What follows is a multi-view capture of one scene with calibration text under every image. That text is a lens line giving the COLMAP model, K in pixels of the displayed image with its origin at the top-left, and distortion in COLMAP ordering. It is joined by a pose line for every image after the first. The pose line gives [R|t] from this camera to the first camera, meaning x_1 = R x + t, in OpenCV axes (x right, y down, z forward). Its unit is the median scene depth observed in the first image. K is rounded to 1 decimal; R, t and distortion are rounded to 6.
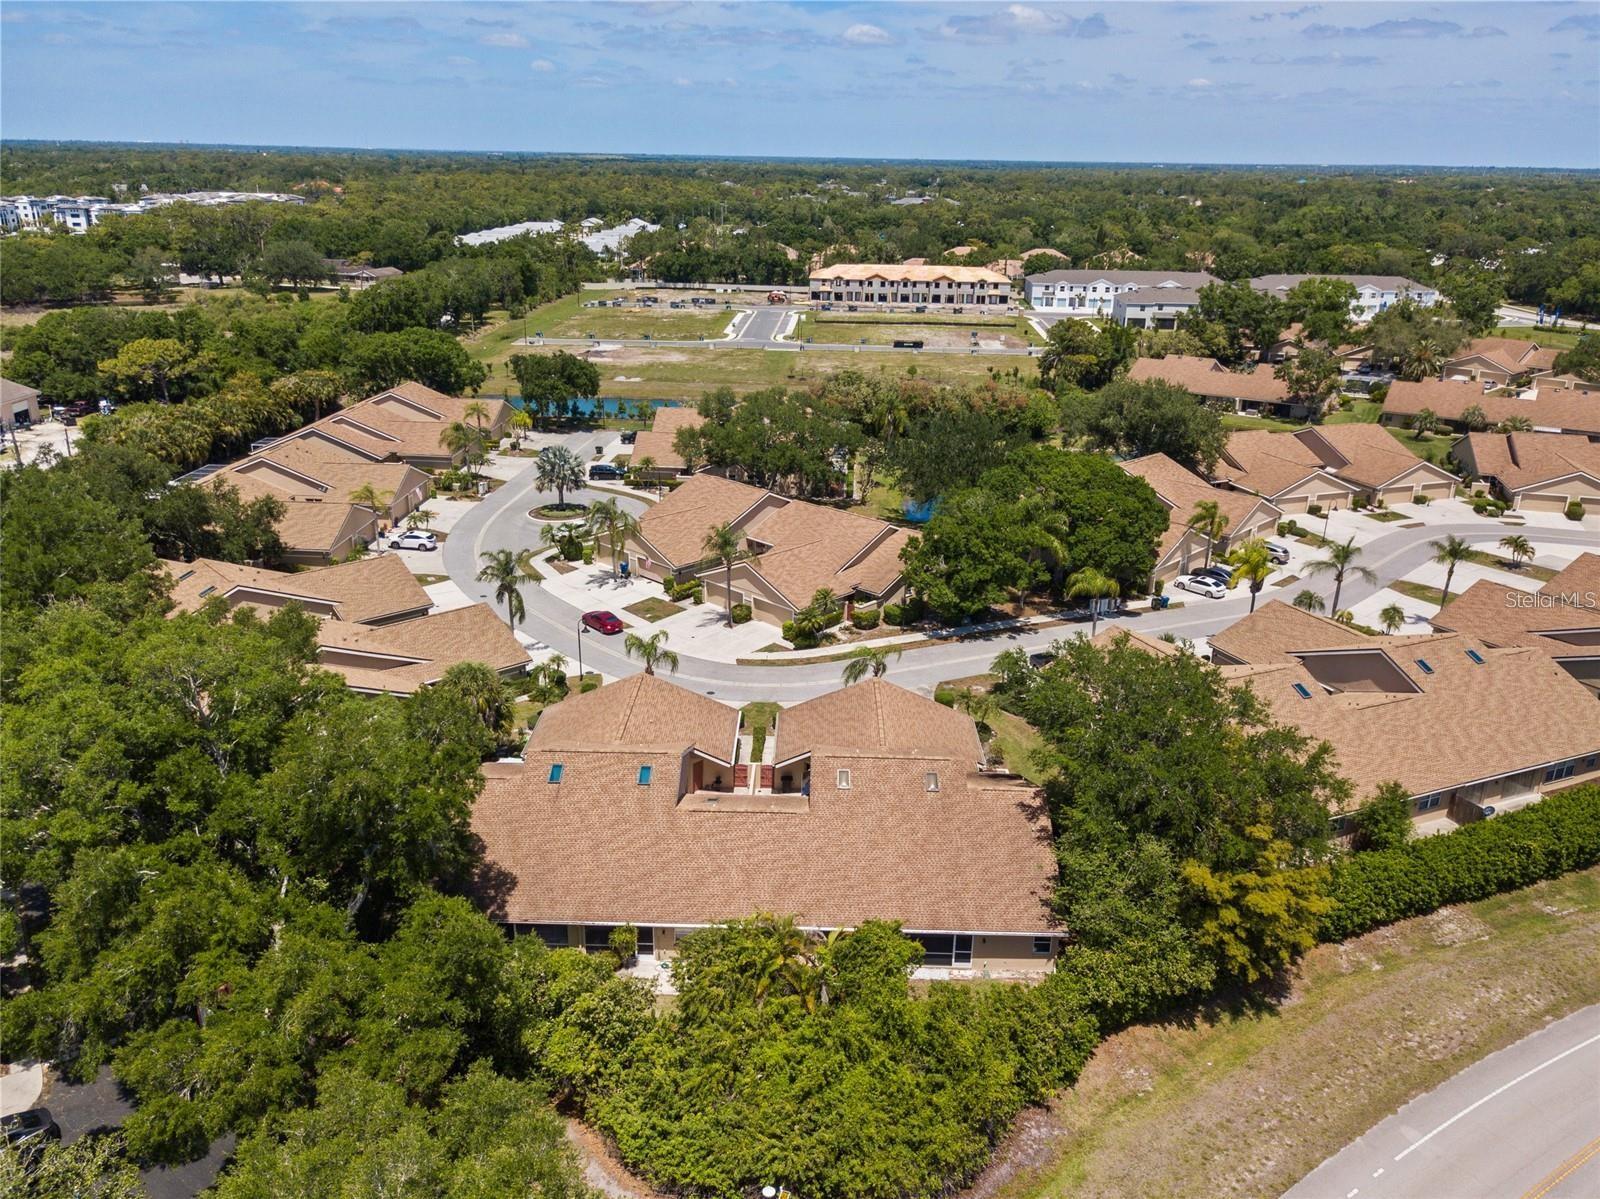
lens RADIAL K [[1235.3, 0, 800.0], [0, 1235.3, 599.5], [0, 0, 1]] dist [0.003676, 0.000916]
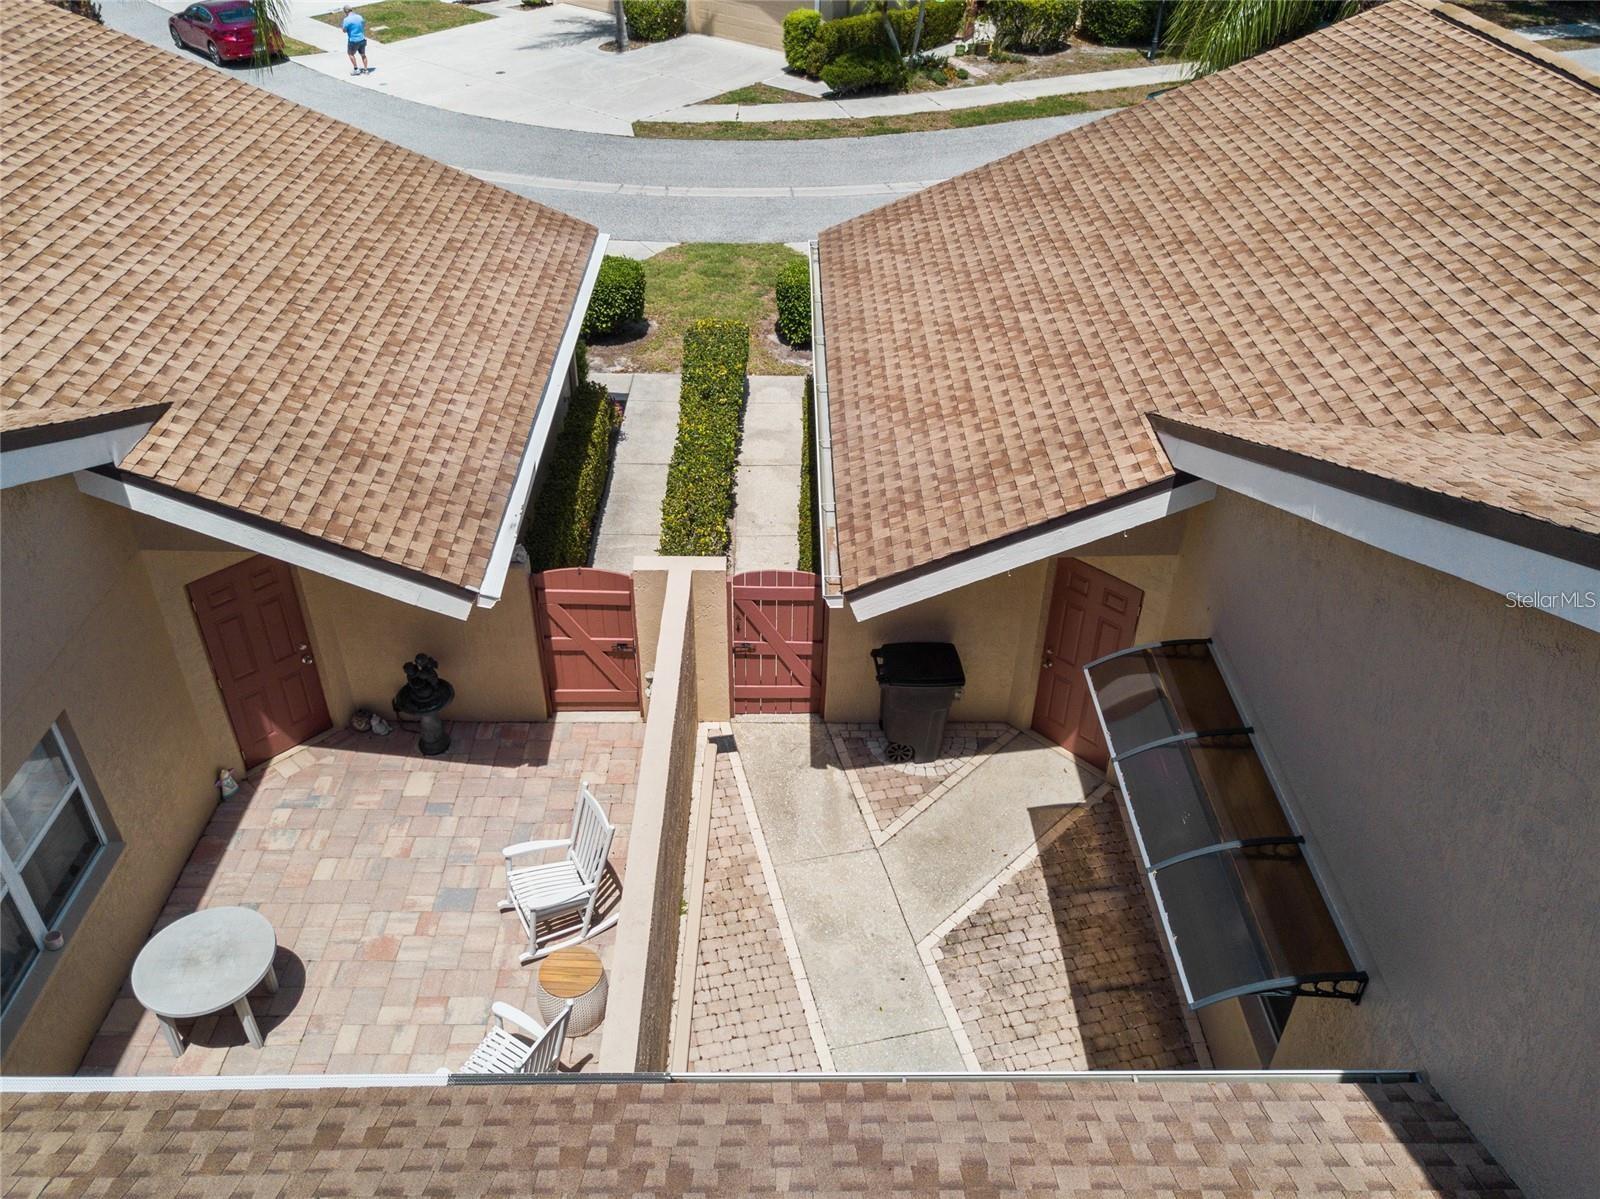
lens RADIAL K [[1235.3, 0, 800.0], [0, 1235.3, 599.5], [0, 0, 1]] dist [0.003676, 0.000916]
pose [[0.999488, -0.017412, 0.026830, -0.021864], [0.009543, 0.962968, 0.269445, 0.078913], [-0.030528, -0.269051, 0.962642, 0.684663]]
